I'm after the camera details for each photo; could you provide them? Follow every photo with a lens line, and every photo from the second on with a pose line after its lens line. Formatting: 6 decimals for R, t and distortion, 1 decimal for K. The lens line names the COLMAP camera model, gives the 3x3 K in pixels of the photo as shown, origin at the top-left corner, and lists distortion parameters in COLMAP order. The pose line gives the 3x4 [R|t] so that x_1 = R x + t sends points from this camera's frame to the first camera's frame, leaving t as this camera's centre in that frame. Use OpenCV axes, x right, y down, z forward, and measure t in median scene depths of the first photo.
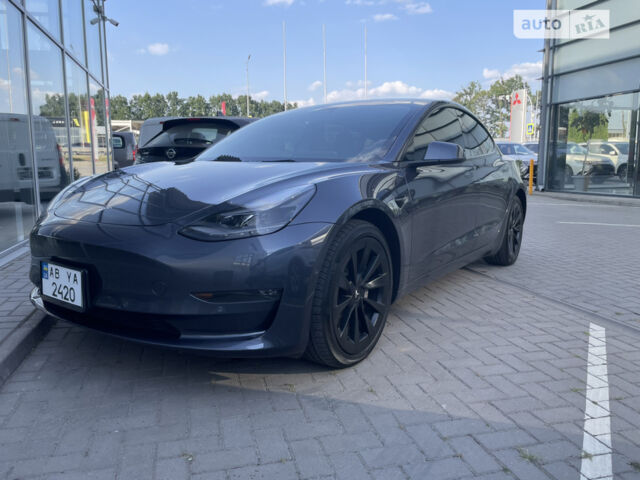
lens RADIAL K [[490.9, 0, 321.3], [0, 490.9, 237.0], [0, 0, 1]] dist [0.048801, -0.071555]
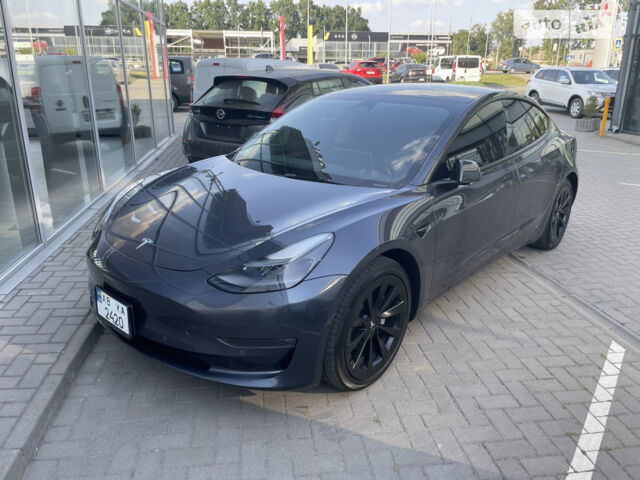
lens RADIAL K [[490.9, 0, 319.9], [0, 490.9, 235.5], [0, 0, 1]] dist [0.048801, -0.071555]
pose [[0.992243, 0.045583, -0.115653, 0.073241], [-0.025519, 0.985222, 0.169371, -0.255074], [0.121665, -0.165106, 0.978743, -0.038334]]
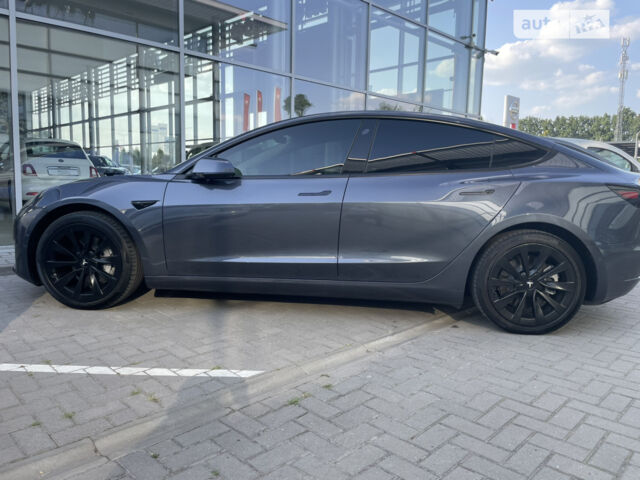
lens RADIAL K [[490.9, 0, 318.6], [0, 490.9, 240.4], [0, 0, 1]] dist [0.048801, -0.071555]
pose [[0.497788, 0.118288, -0.859194, 1.649546], [-0.153442, 0.987040, 0.046990, -0.121138], [0.853617, 0.108446, 0.509487, 0.829455]]
